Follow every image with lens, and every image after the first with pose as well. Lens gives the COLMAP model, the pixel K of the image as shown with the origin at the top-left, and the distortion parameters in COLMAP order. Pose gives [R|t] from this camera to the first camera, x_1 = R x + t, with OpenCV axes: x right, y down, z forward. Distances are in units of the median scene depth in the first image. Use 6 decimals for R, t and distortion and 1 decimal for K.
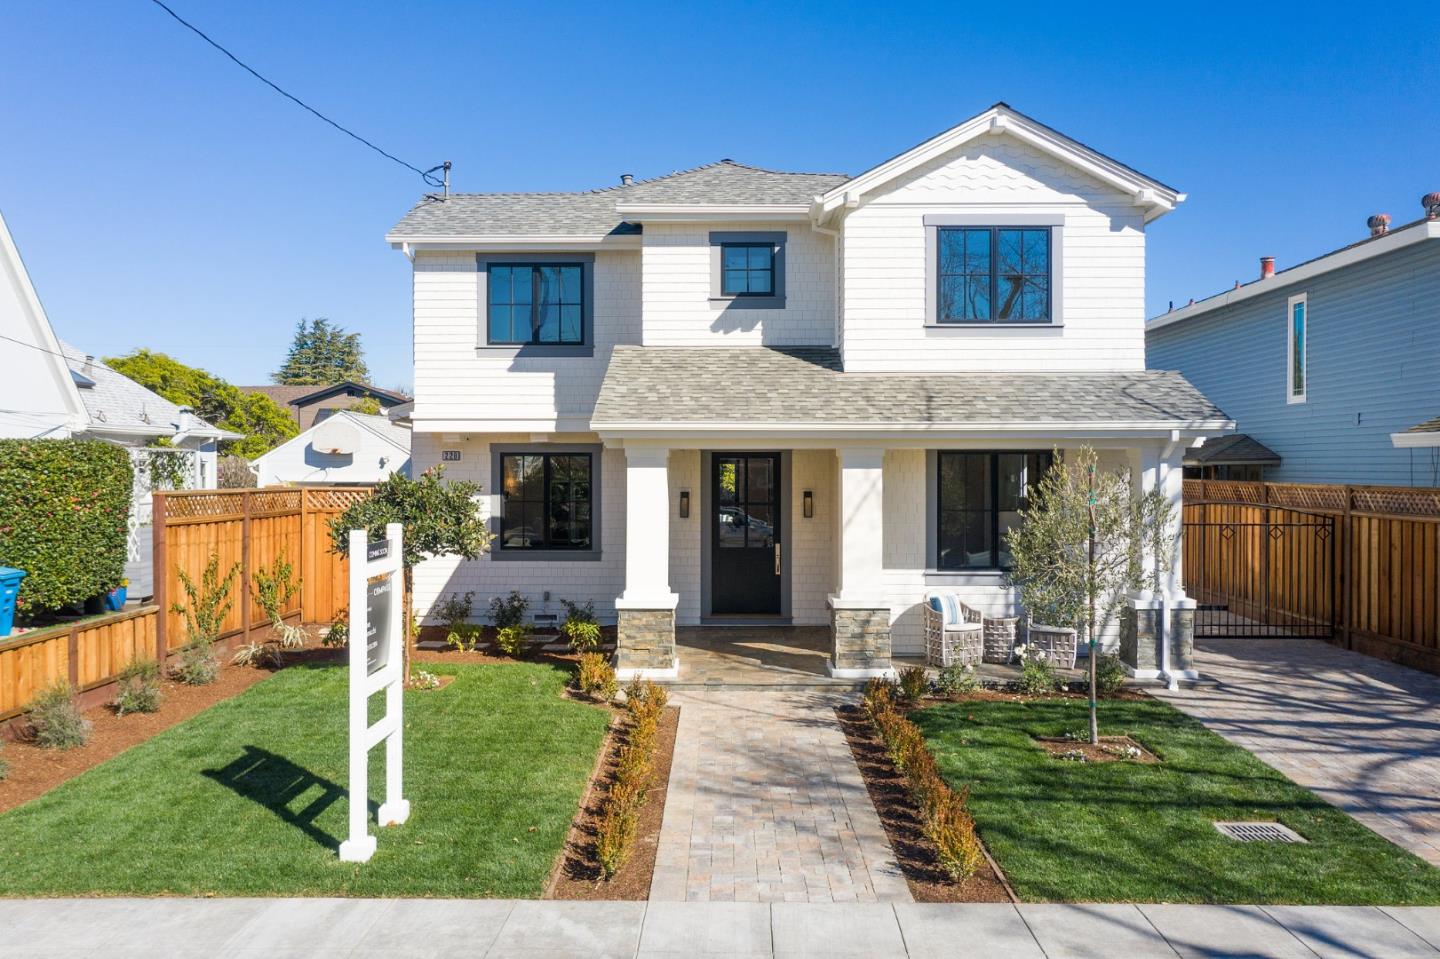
lens RADIAL K [[1193.6, 0, 720.0], [0, 1193.6, 479.5], [0, 0, 1]] dist [-0.000011, 0.000424]
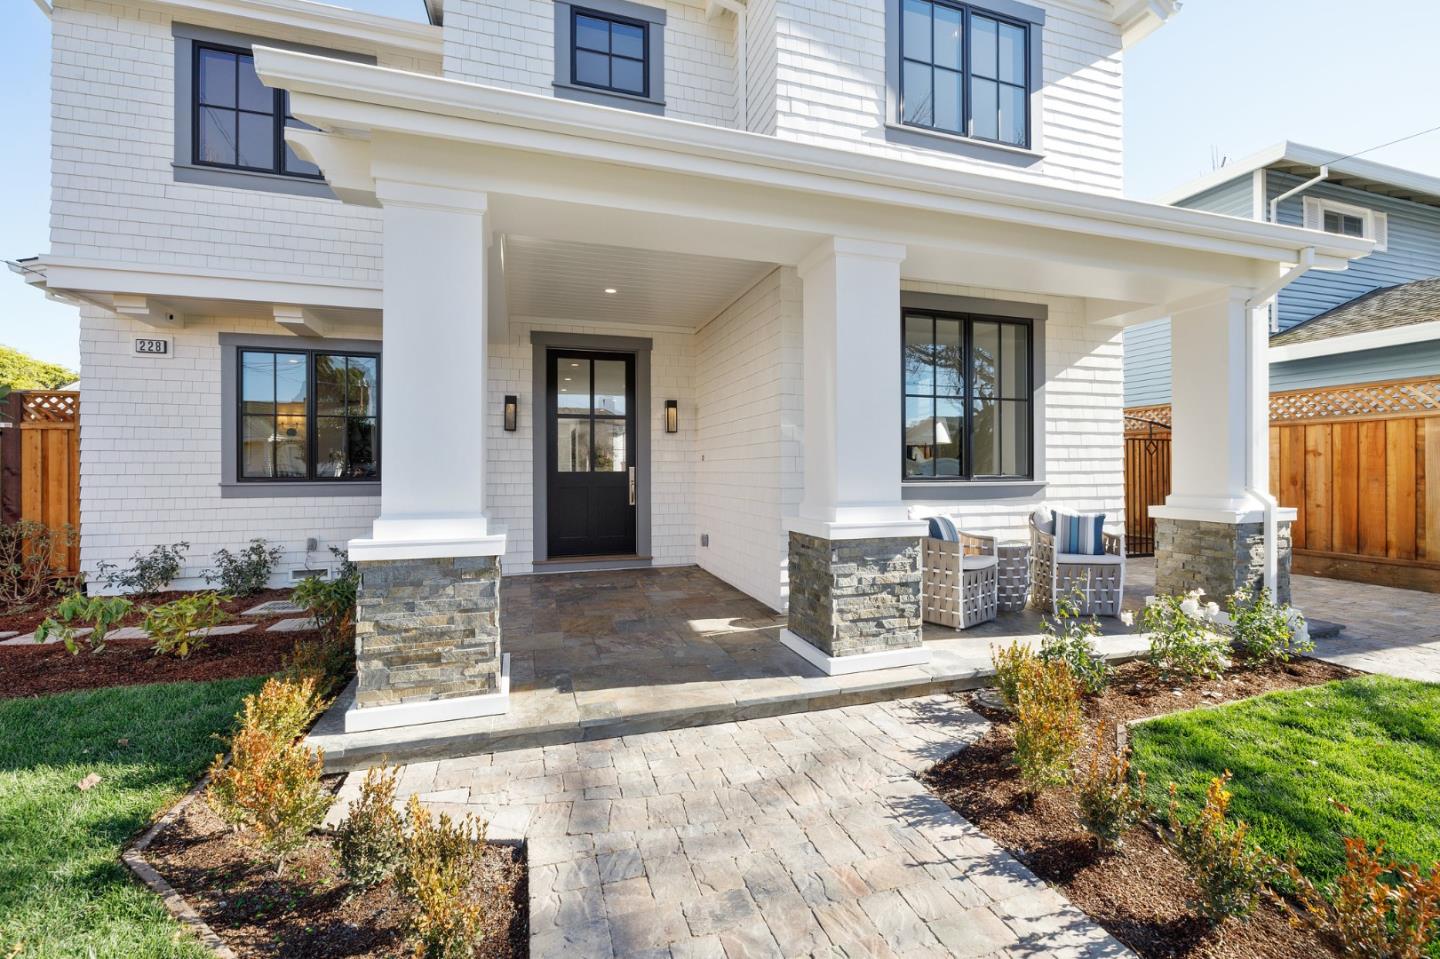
lens RADIAL K [[619.4, 0, 719.5], [0, 619.4, 469.8], [0, 0, 1]] dist [-0.003662, -0.000174]
pose [[0.949687, -0.004468, 0.313169, -0.032315], [0.007528, 0.999935, -0.008563, 0.072380], [-0.313111, 0.010490, 0.949659, 0.705218]]
